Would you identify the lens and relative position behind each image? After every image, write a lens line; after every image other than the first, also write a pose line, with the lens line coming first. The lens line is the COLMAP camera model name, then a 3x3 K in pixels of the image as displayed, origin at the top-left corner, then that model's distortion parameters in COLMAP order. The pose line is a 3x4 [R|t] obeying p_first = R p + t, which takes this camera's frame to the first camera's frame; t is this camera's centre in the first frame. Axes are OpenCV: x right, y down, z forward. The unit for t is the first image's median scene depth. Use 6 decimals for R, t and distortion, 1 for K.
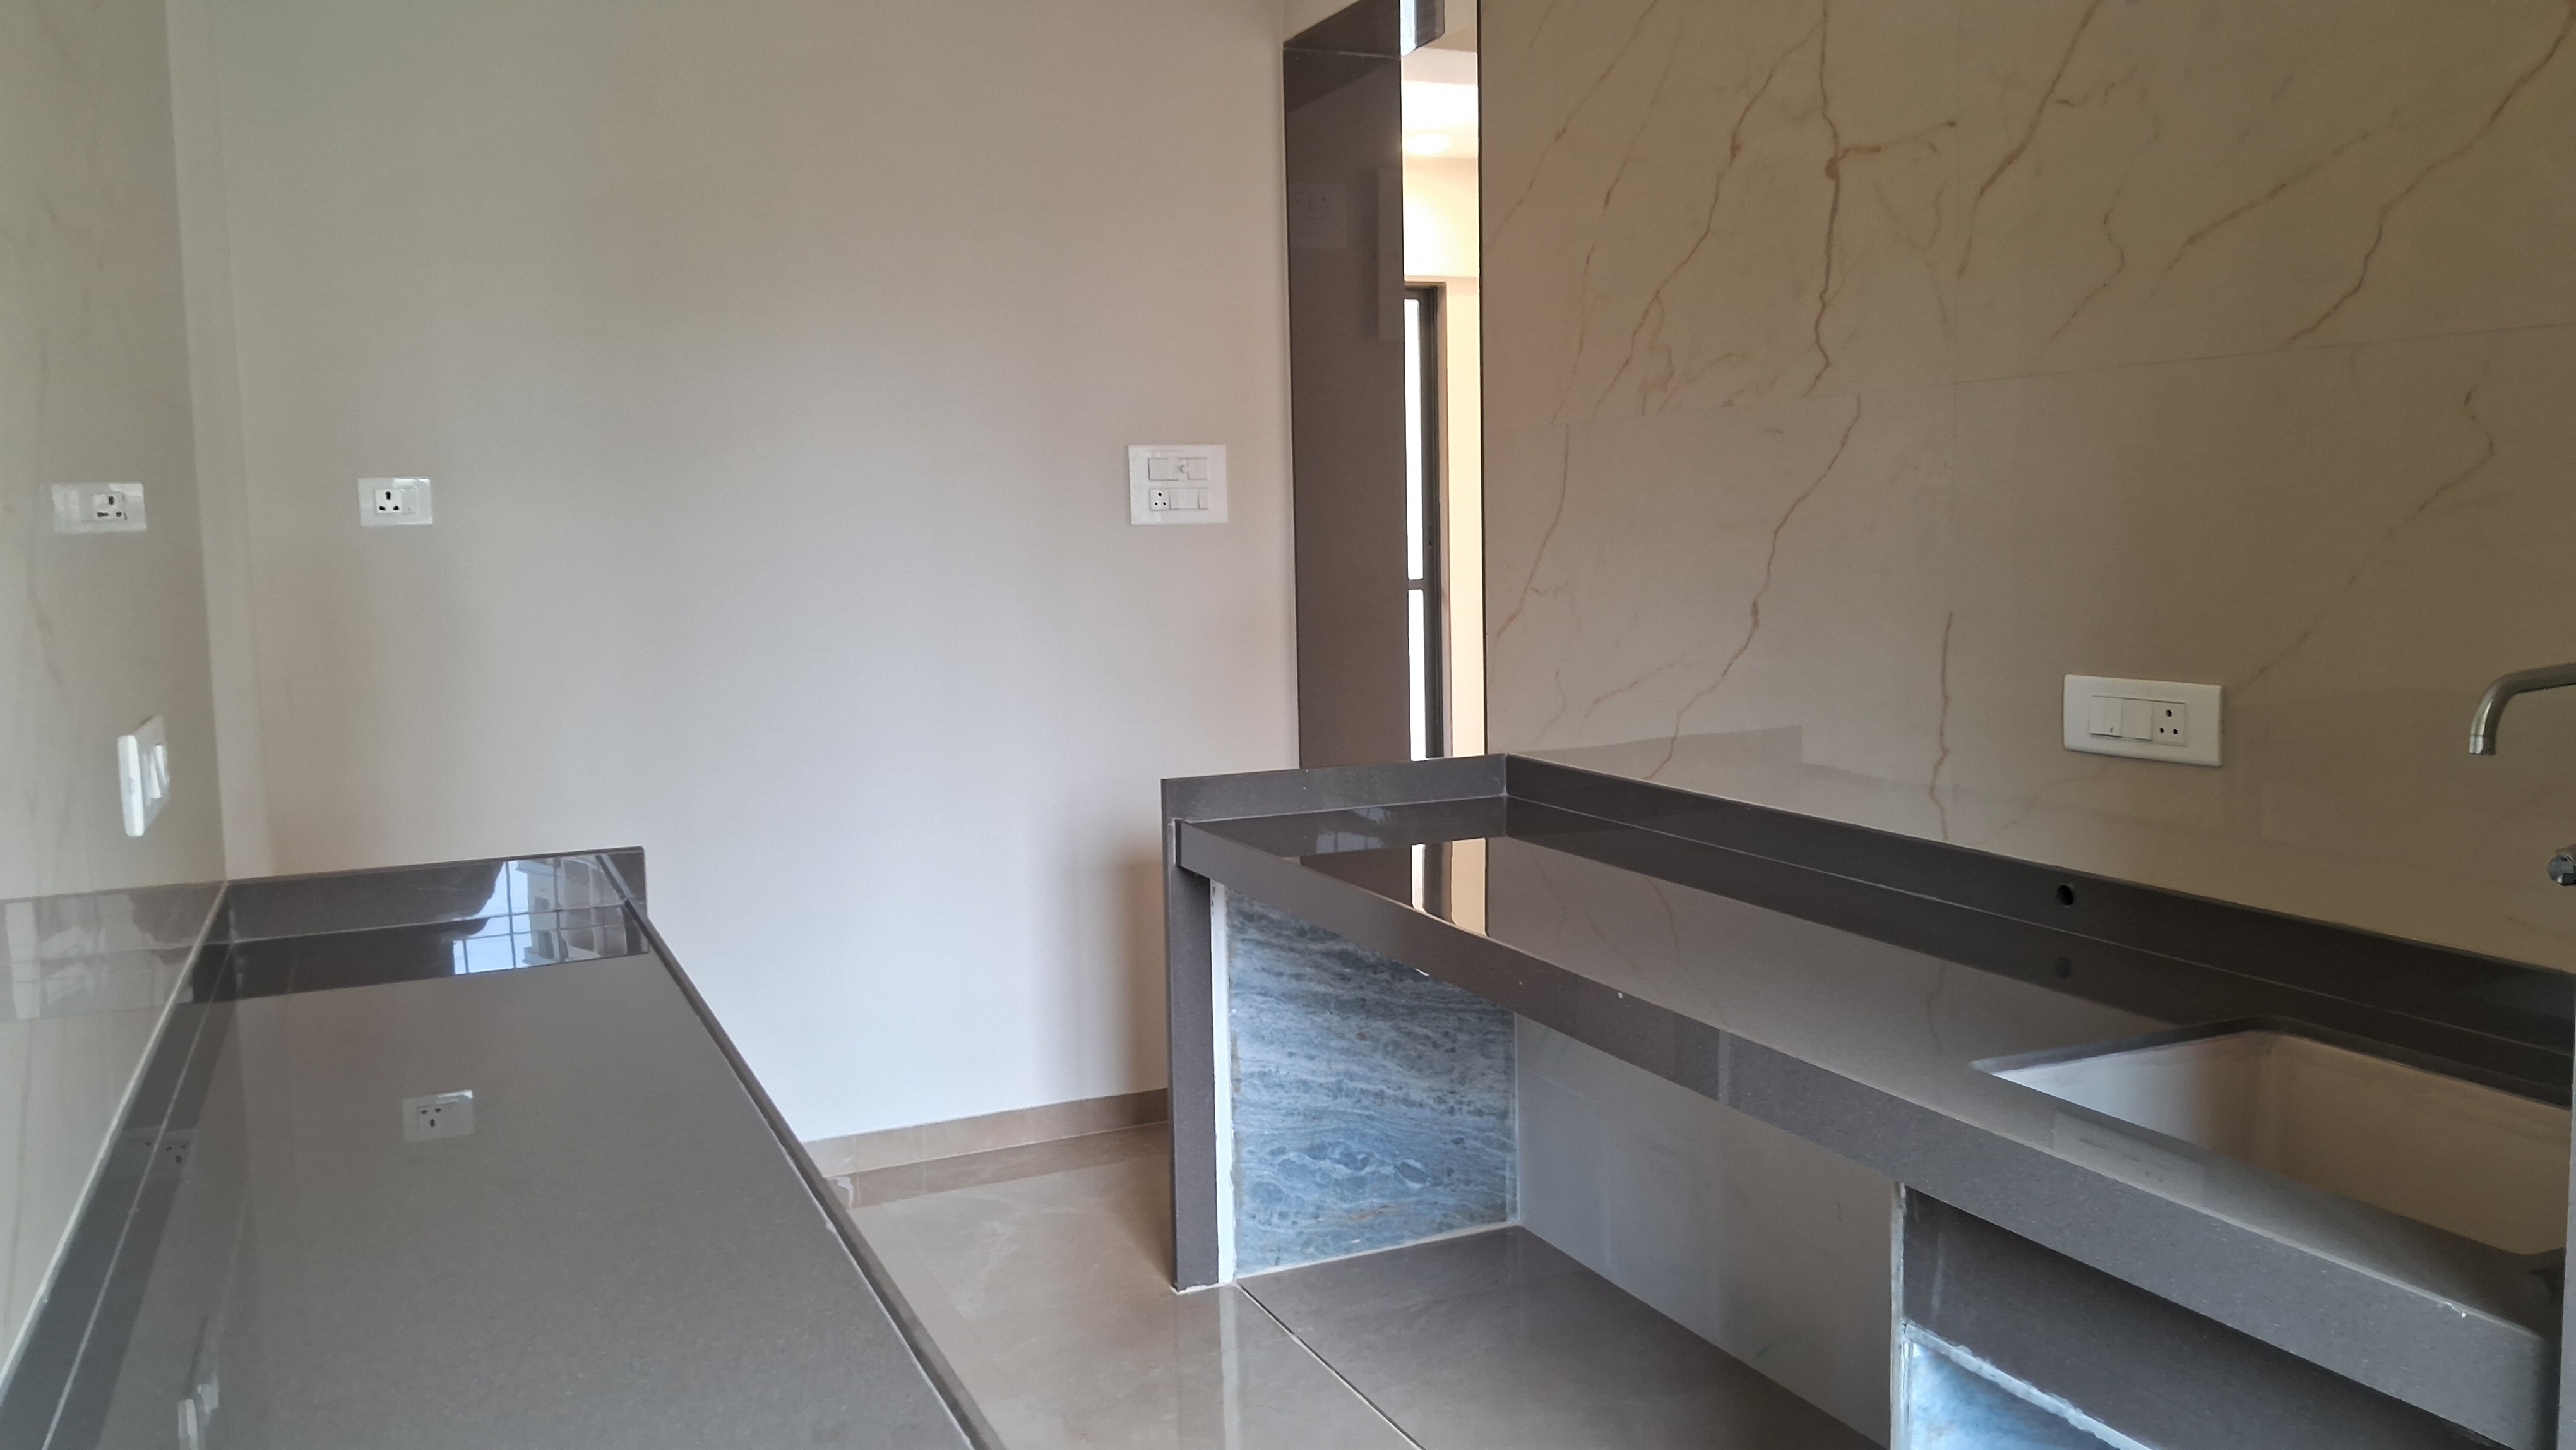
lens RADIAL K [[1986.3, 0, 1286.3], [0, 1986.3, 718.2], [0, 0, 1]] dist [0.065554, -0.005274]
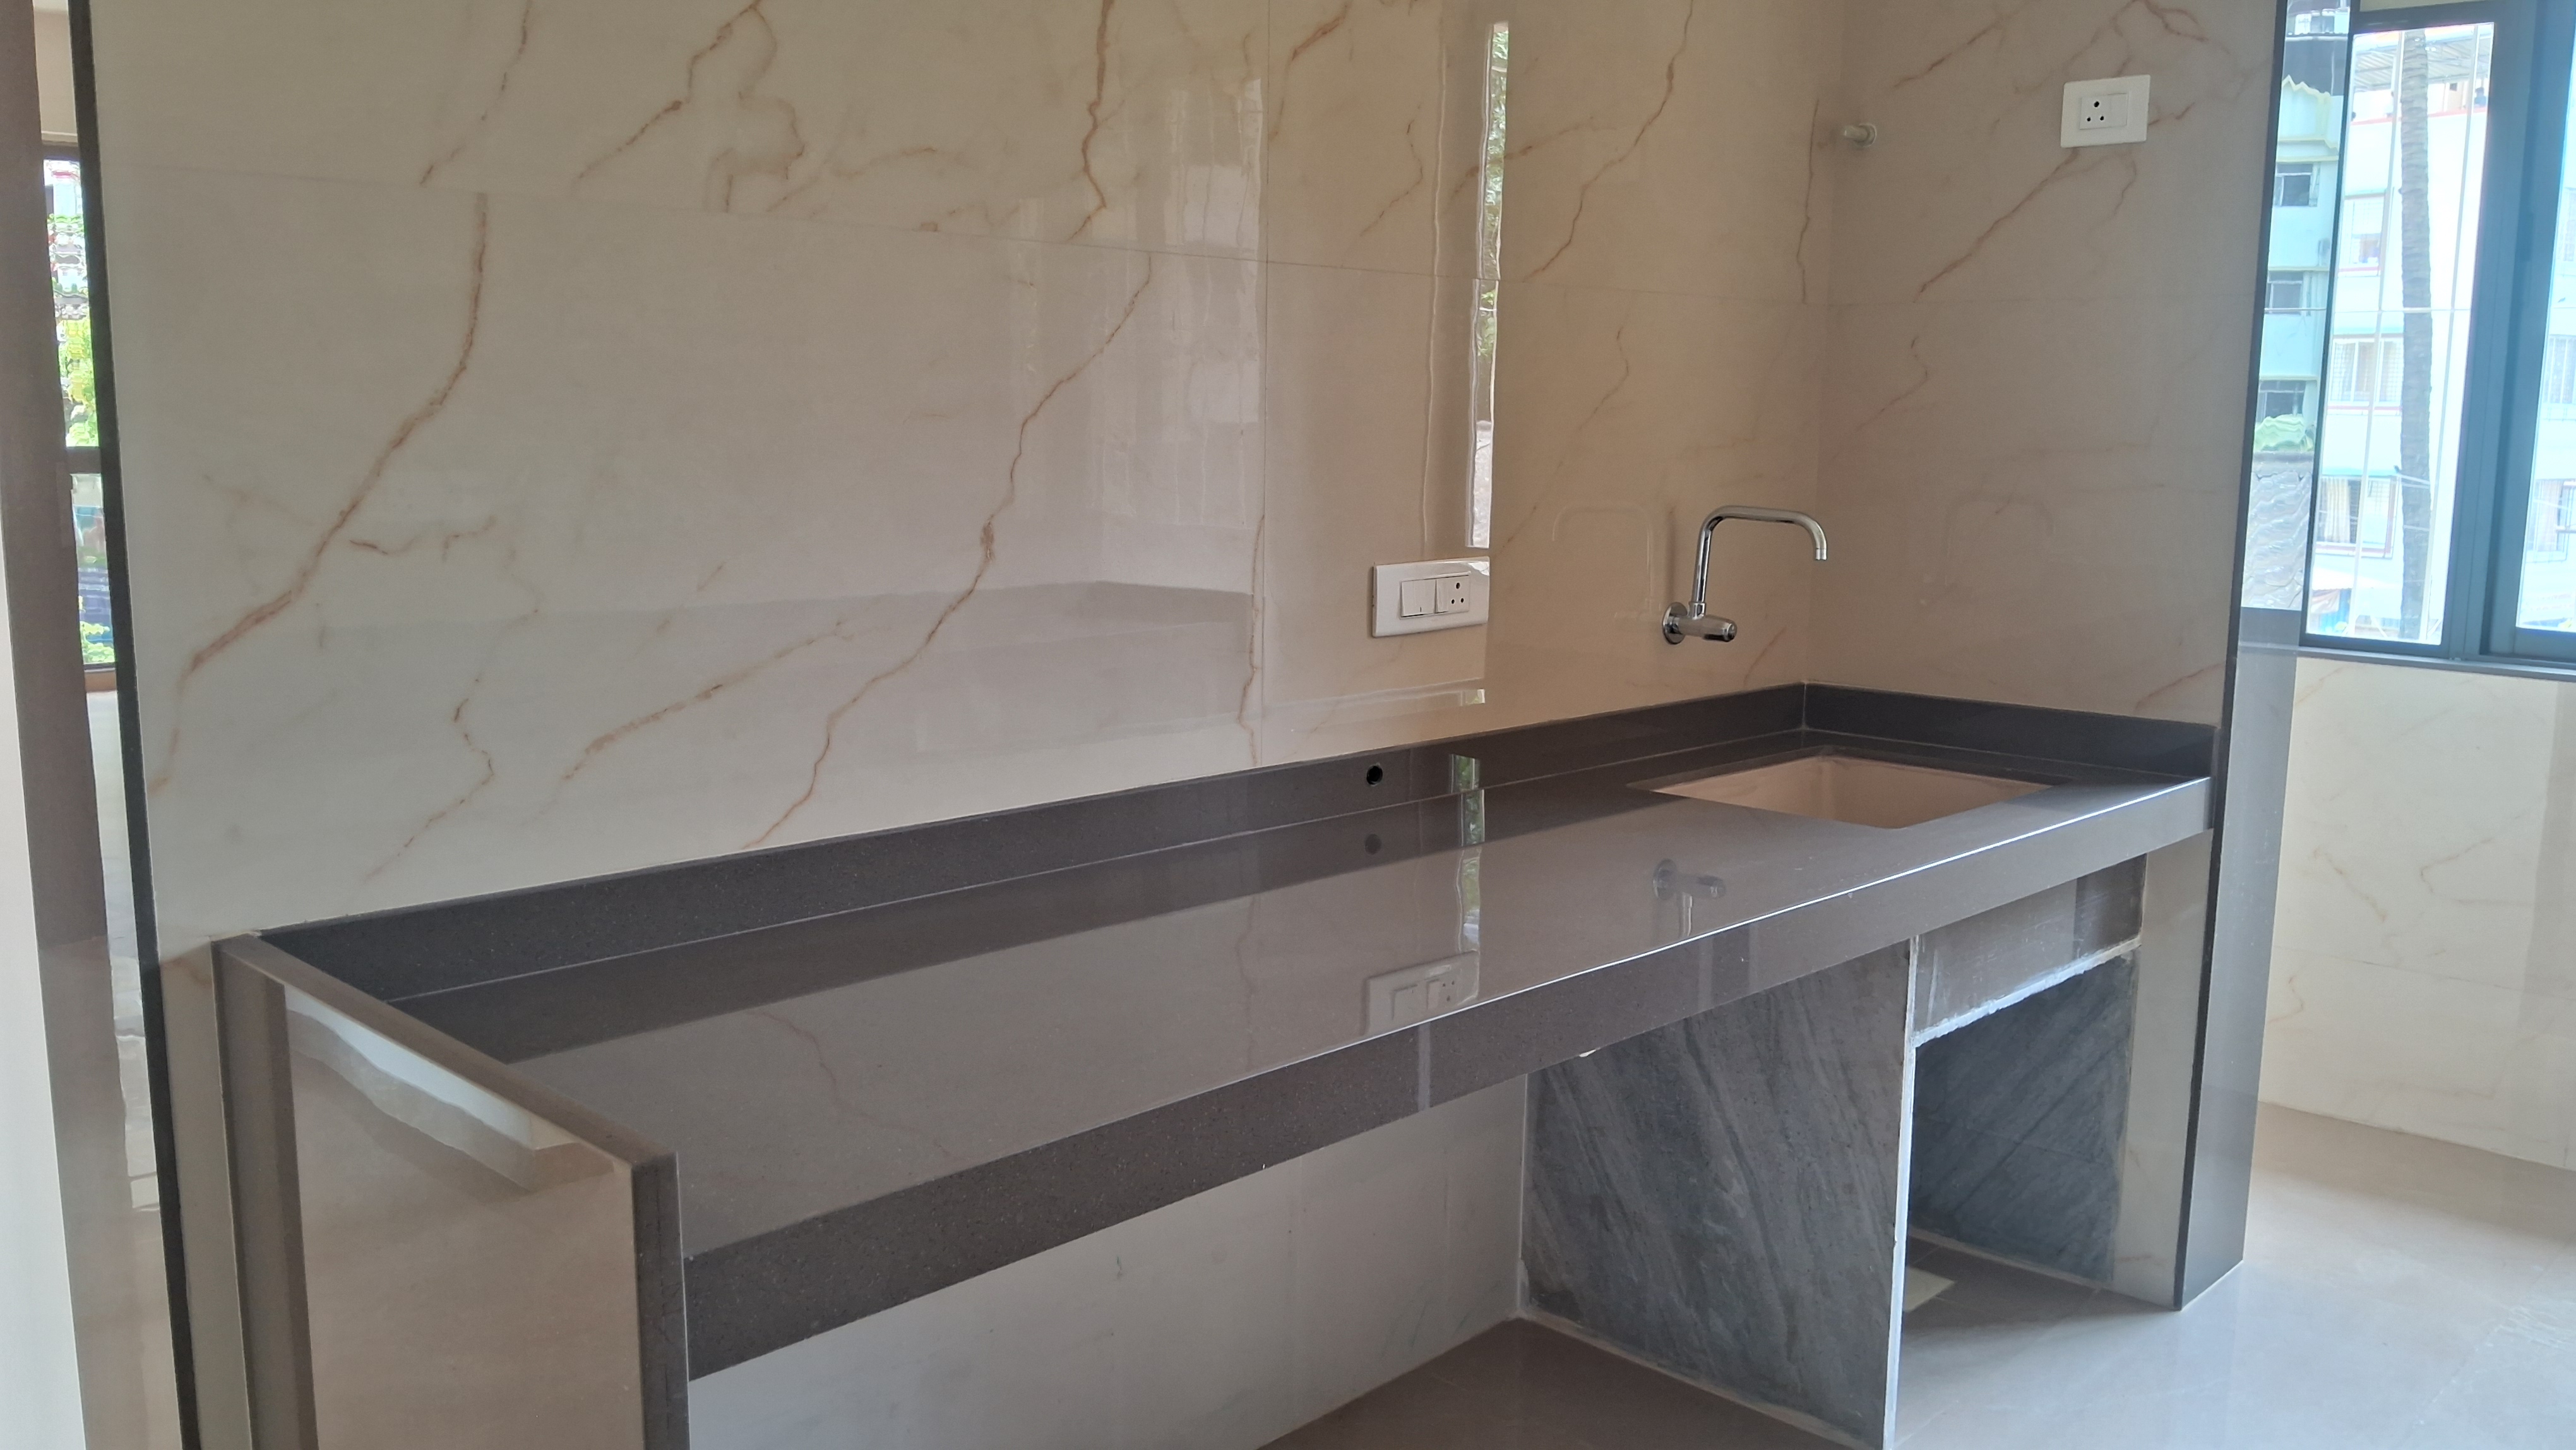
lens RADIAL K [[1986.3, 0, 1285.0], [0, 1986.3, 734.4], [0, 0, 1]] dist [0.065554, -0.005274]
pose [[-0.358815, -0.124593, 0.925056, -0.486792], [0.098798, 0.980415, 0.170371, -0.101013], [-0.928165, 0.152525, -0.339478, 1.225208]]
